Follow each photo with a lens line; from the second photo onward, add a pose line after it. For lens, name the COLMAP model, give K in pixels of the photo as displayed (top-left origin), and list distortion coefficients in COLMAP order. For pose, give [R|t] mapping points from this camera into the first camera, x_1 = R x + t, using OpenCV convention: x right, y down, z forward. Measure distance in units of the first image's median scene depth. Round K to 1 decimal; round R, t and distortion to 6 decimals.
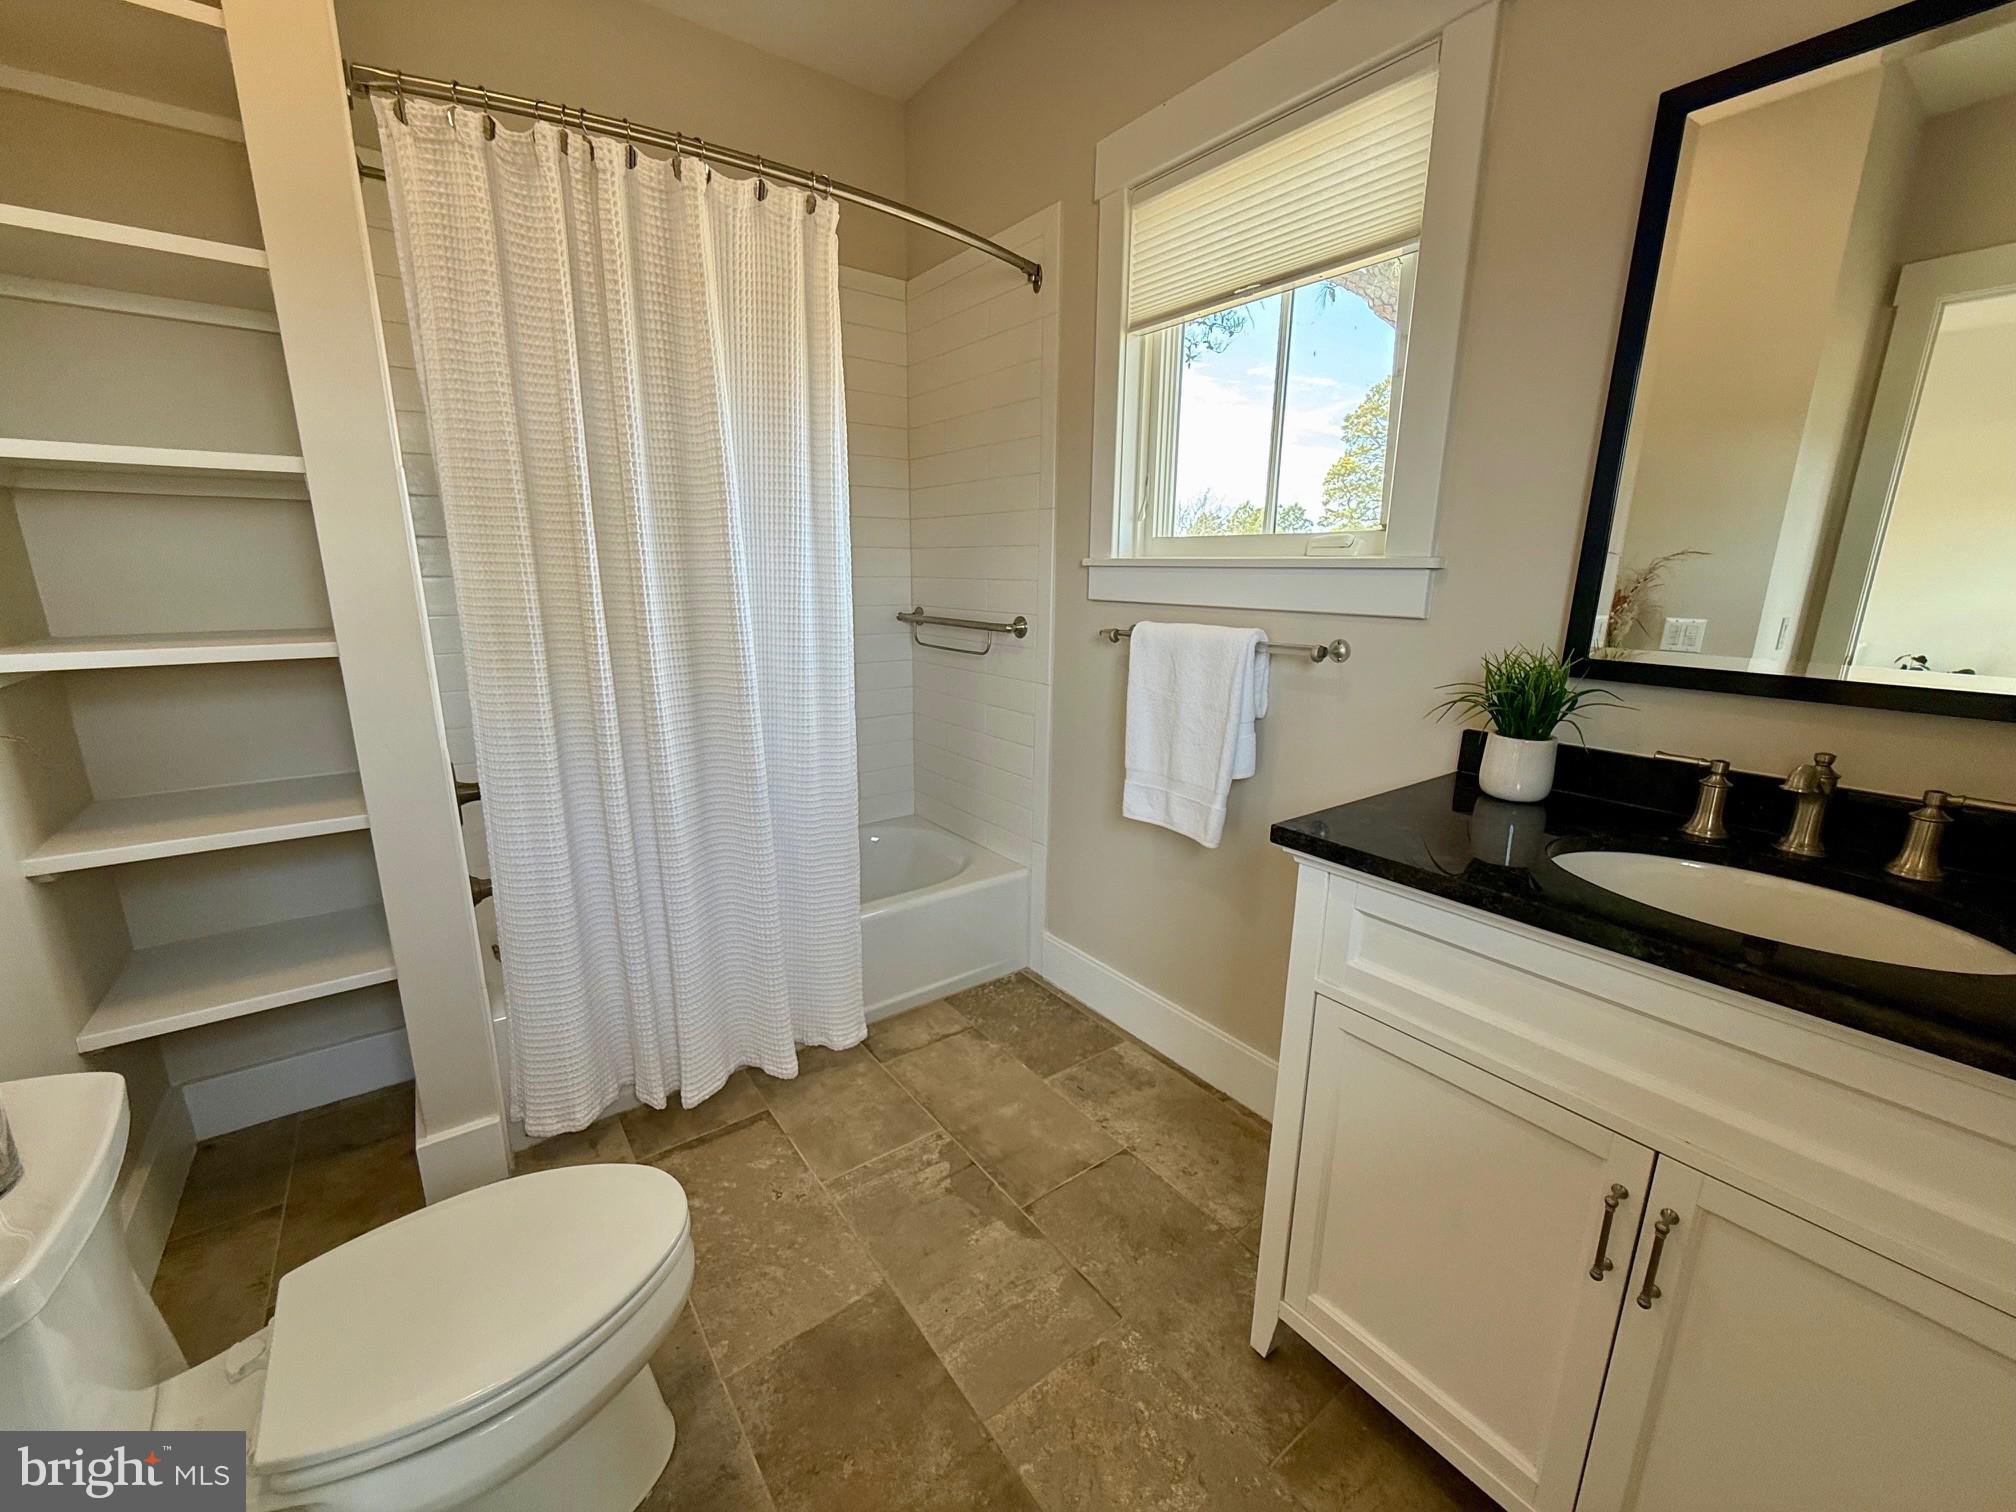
lens RADIAL K [[802.2, 0, 1008.0], [0, 802.2, 756.0], [0, 0, 1]] dist [0.001840, -0.000140]
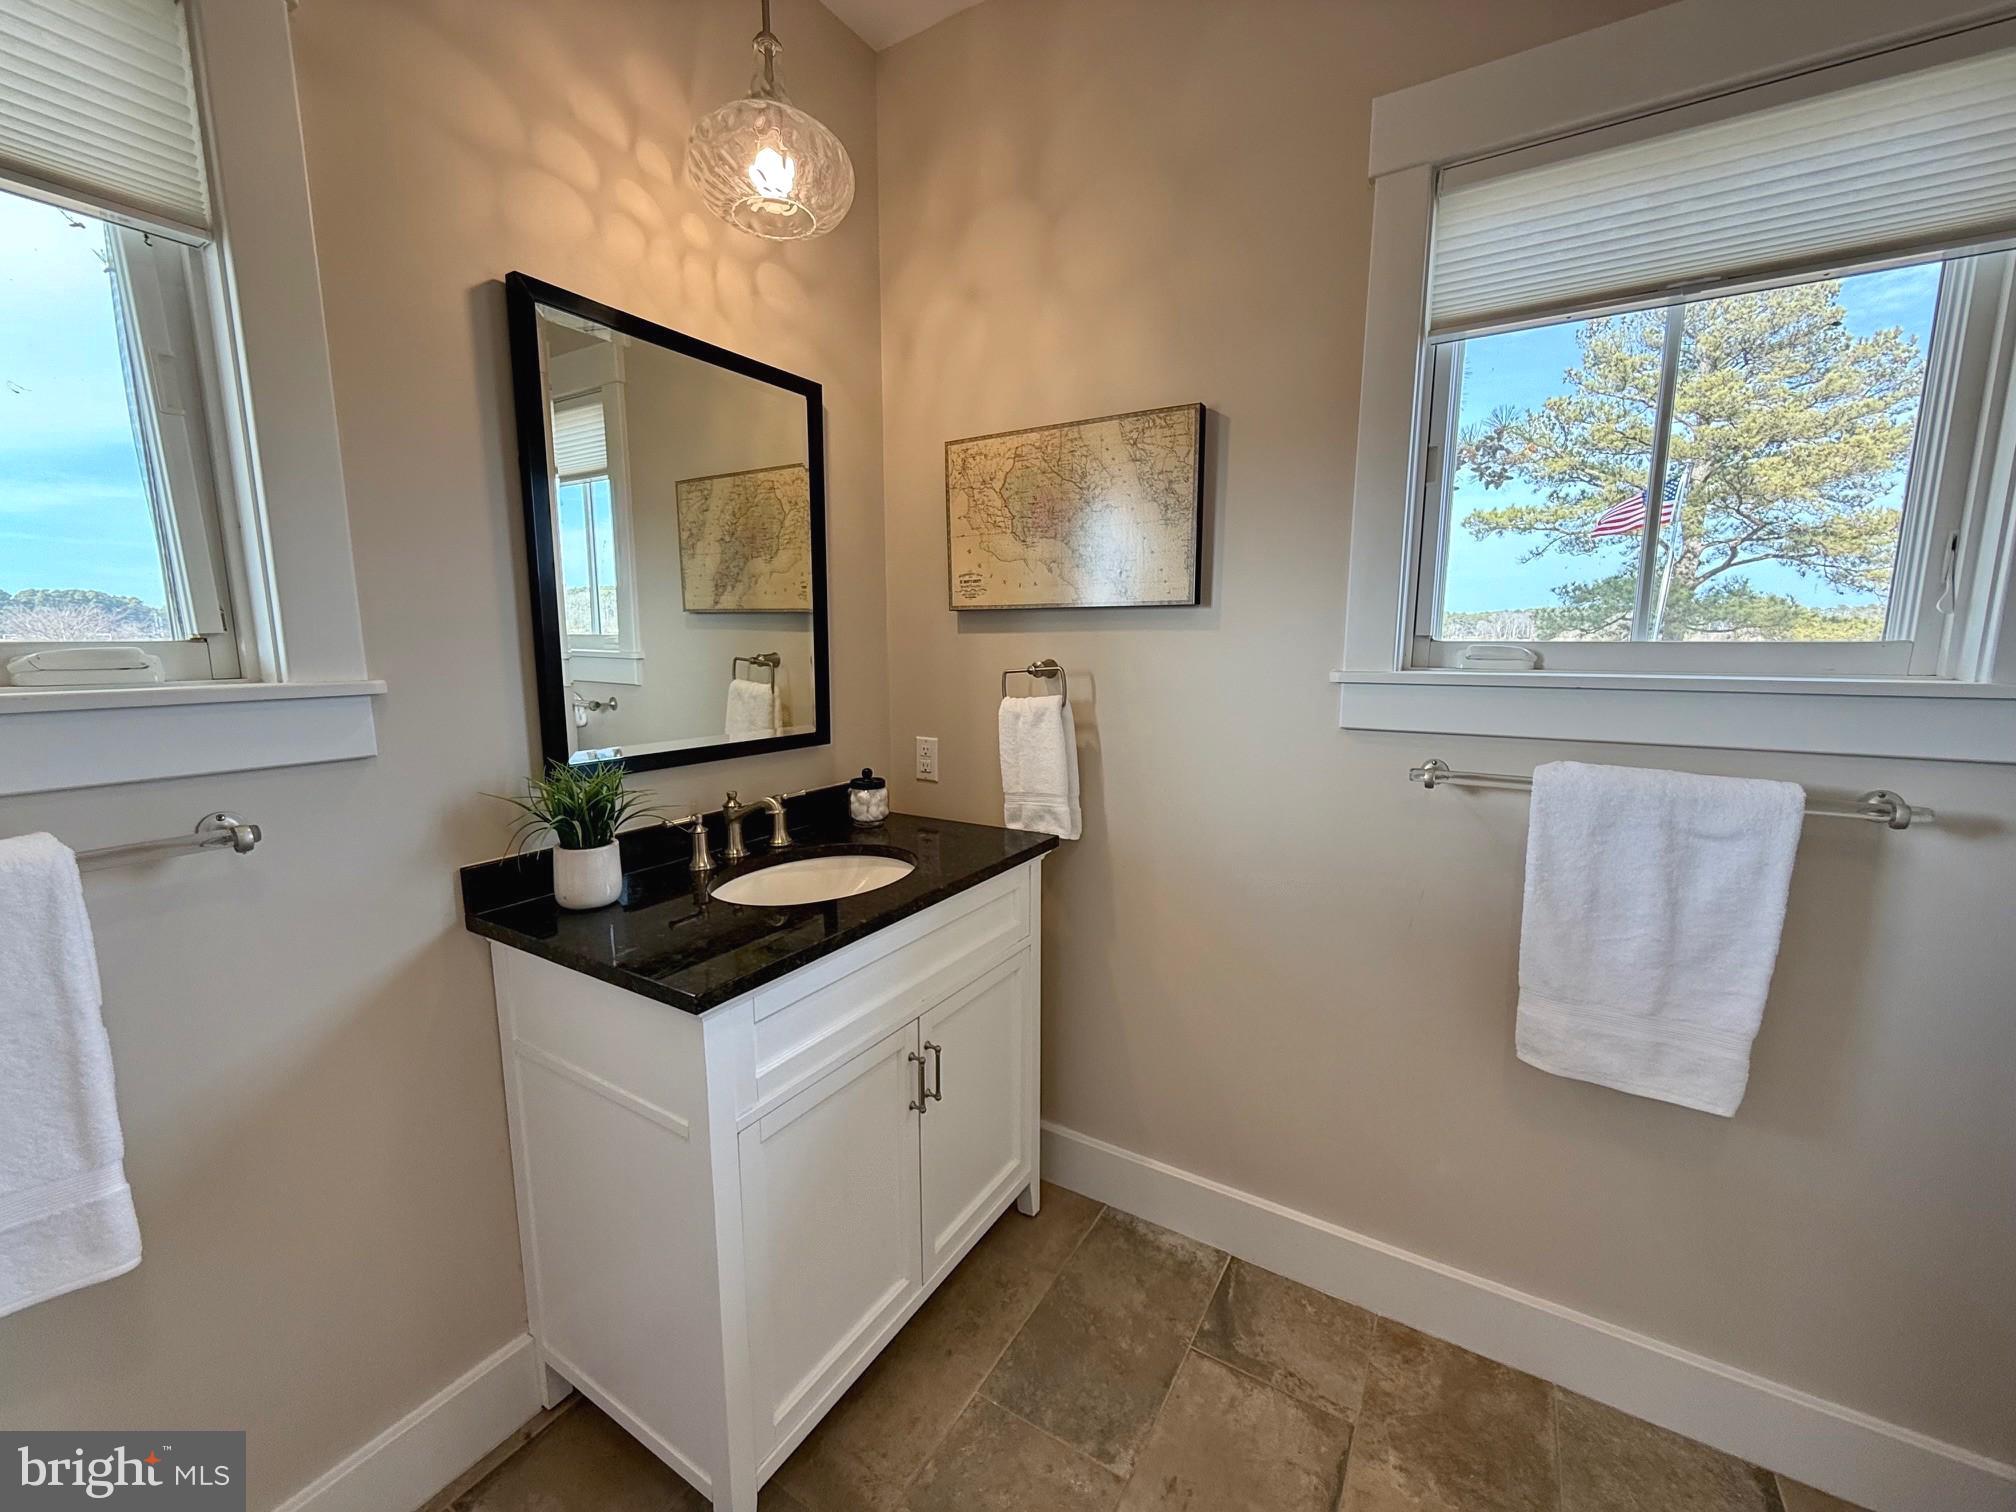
lens RADIAL K [[802.2, 0, 1008.0], [0, 802.2, 756.0], [0, 0, 1]] dist [0.001840, -0.000140]
pose [[-0.364252, -0.147488, 0.919548, -0.562029], [0.212694, 0.948110, 0.236322, -0.295880], [-0.906687, 0.281663, -0.313982, 0.888645]]
